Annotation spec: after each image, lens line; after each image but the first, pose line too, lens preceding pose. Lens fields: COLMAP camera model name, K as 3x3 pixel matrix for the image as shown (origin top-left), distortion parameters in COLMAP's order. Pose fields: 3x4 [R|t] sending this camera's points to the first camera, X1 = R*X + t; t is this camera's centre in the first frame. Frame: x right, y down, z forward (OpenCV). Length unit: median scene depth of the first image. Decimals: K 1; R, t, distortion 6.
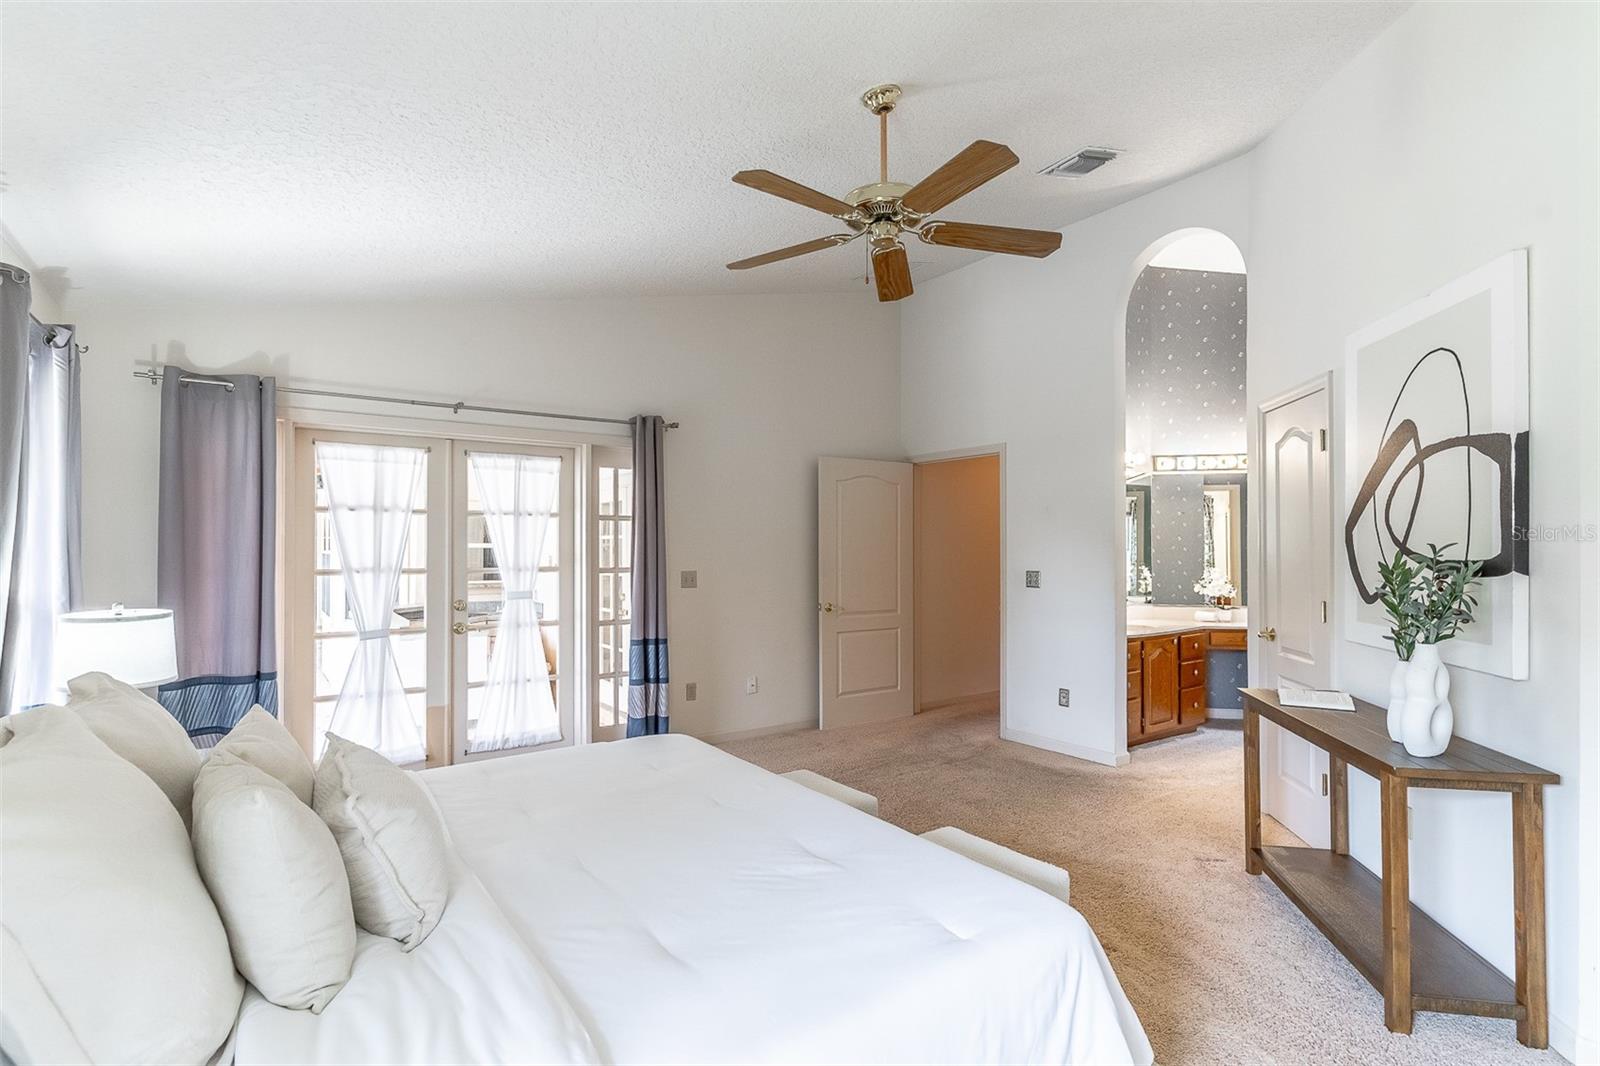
lens RADIAL K [[767.8, 0, 794.5], [0, 767.8, 538.4], [0, 0, 1]] dist [0.001067, 0.000249]
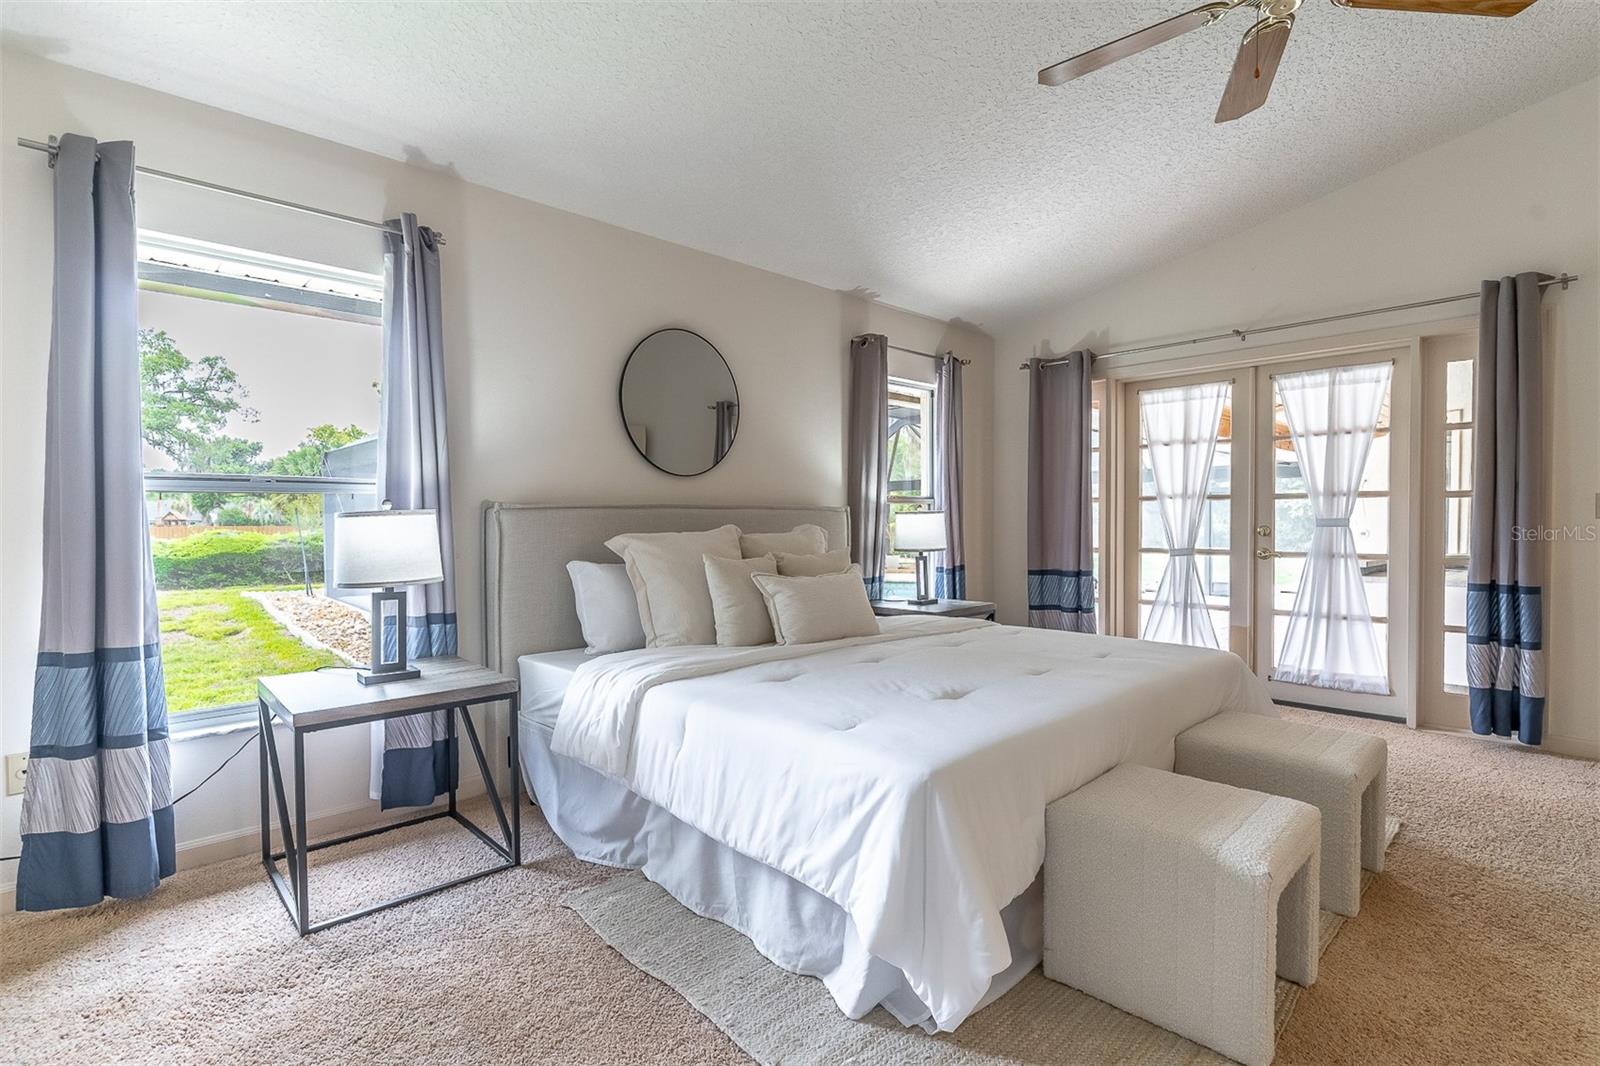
lens RADIAL K [[767.8, 0, 794.5], [0, 767.8, 538.4], [0, 0, 1]] dist [0.001067, 0.000249]
pose [[0.157922, 0.025620, -0.987119, 0.483114], [0.018320, 0.999415, 0.028870, 0.059627], [0.987282, -0.022643, 0.157361, 0.247954]]
